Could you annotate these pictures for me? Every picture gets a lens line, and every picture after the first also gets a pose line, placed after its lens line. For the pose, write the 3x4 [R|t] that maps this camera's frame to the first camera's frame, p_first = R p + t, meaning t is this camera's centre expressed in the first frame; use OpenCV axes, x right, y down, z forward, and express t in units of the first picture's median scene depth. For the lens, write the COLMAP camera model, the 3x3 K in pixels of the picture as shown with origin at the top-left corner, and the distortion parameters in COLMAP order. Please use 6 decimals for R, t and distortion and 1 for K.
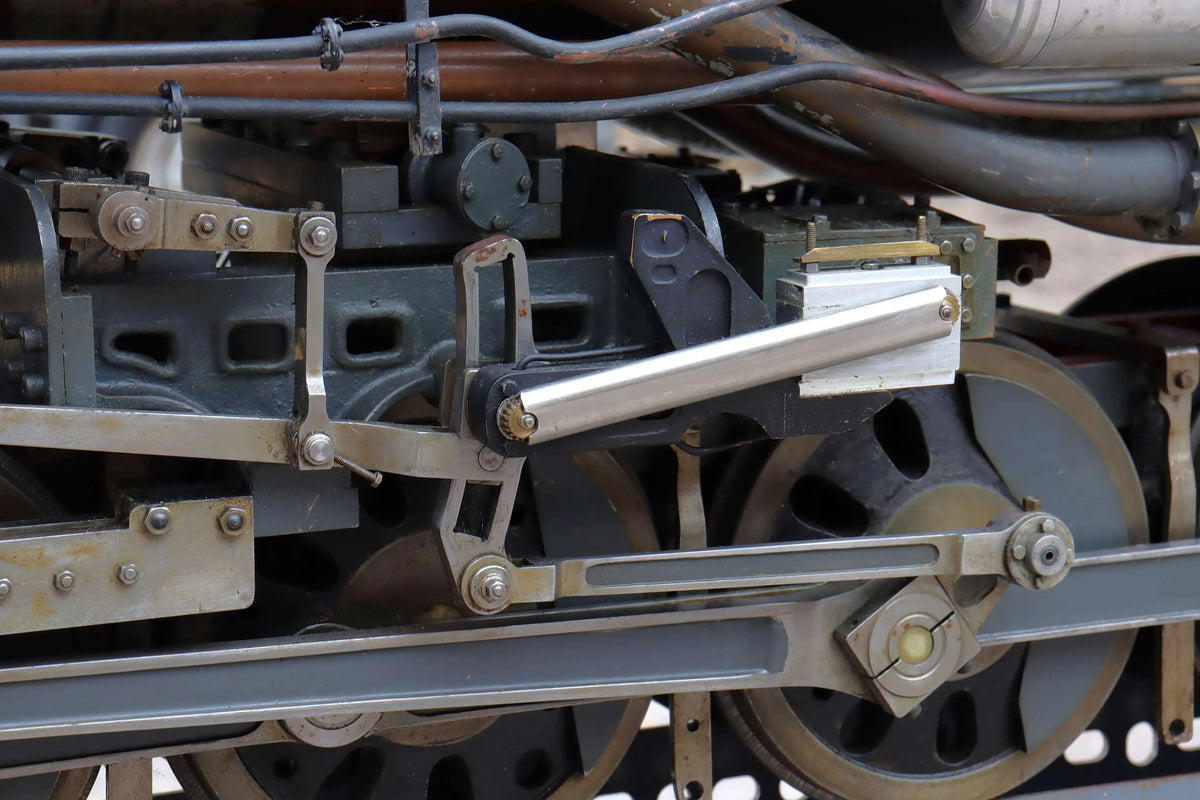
lens RADIAL K [[2724.4, 0, 601.0], [0, 2724.4, 396.6], [0, 0, 1]] dist [0.272636, 0.000000]
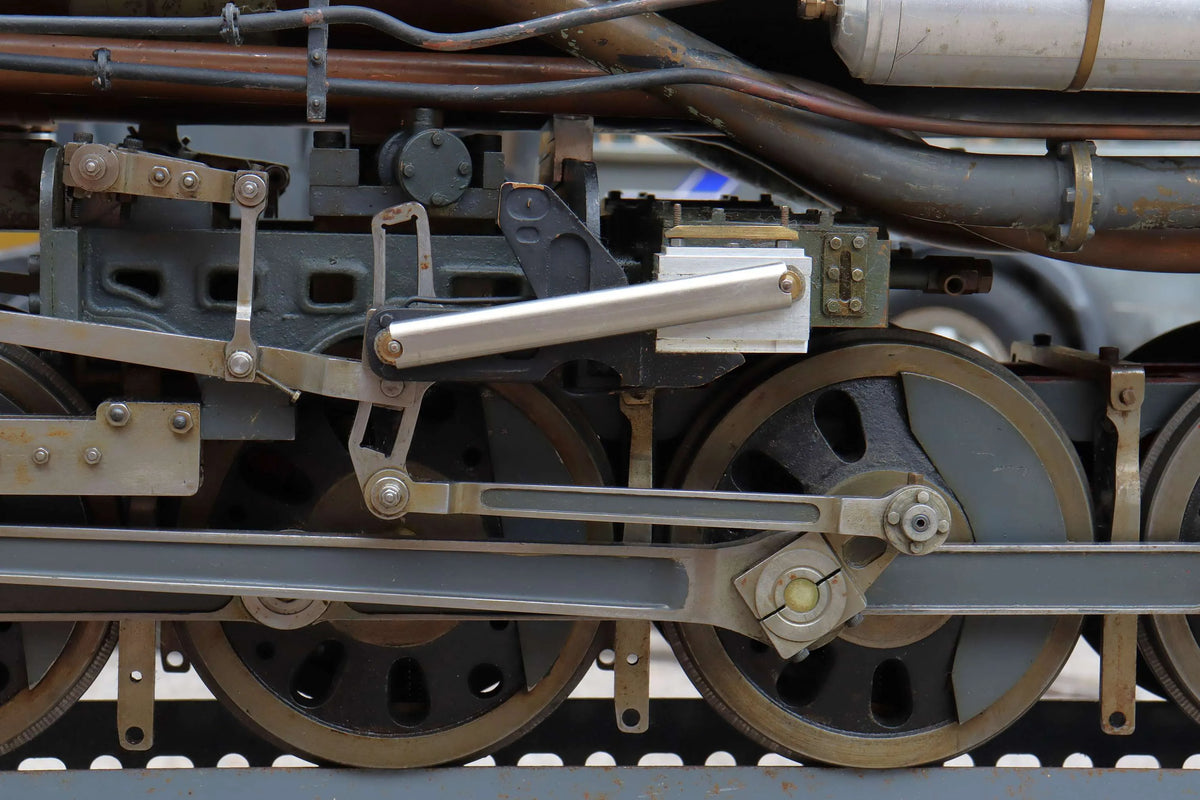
lens RADIAL K [[2448.5, 0, 595.6], [0, 2448.5, 376.4], [0, 0, 1]] dist [0.194717, 0.000000]
pose [[0.951345, 0.049636, -0.304104, 0.361713], [-0.077315, 0.993819, -0.079659, 0.094578], [0.298270, 0.099295, 0.949302, 0.004374]]
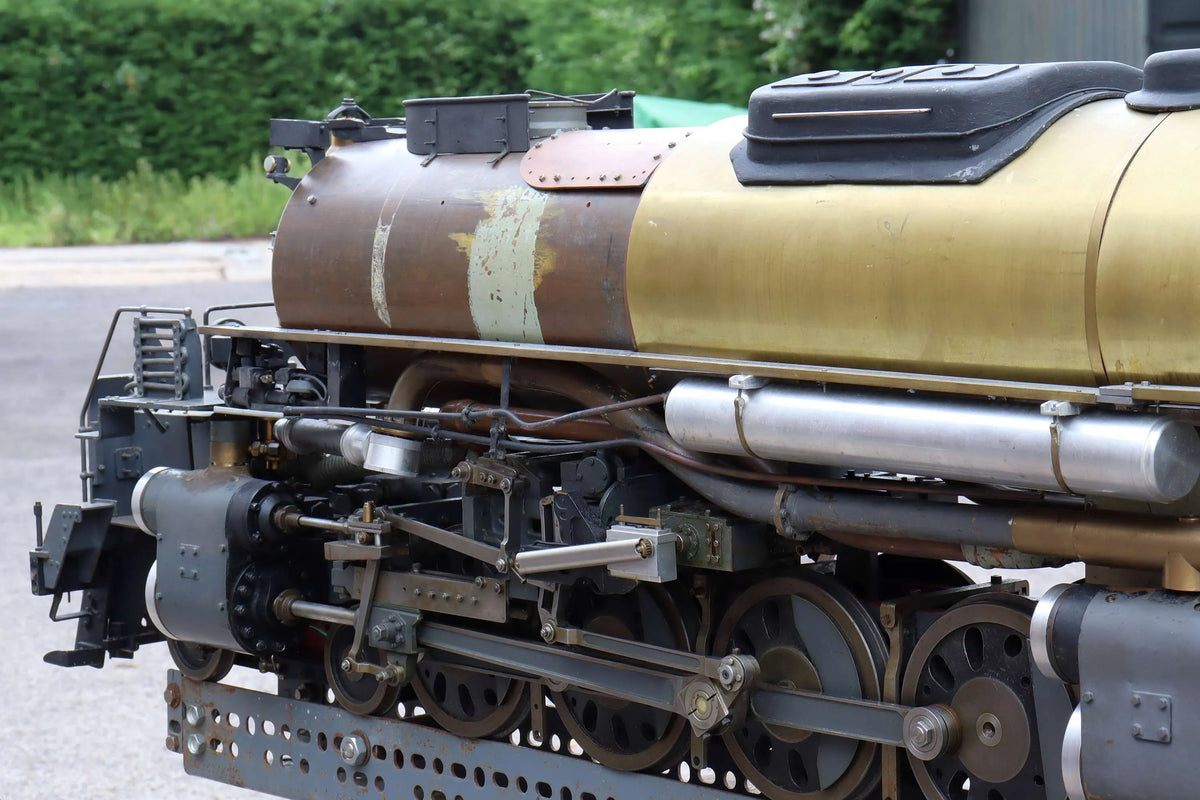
lens RADIAL K [[2724.4, 0, 651.2], [0, 2724.4, 399.5], [0, 0, 1]] dist [0.272636, 0.000000]
pose [[0.352053, 0.079132, -0.932629, 2.283918], [-0.145019, 0.988999, 0.029172, -0.225952], [0.924677, 0.124979, 0.359656, 0.151430]]
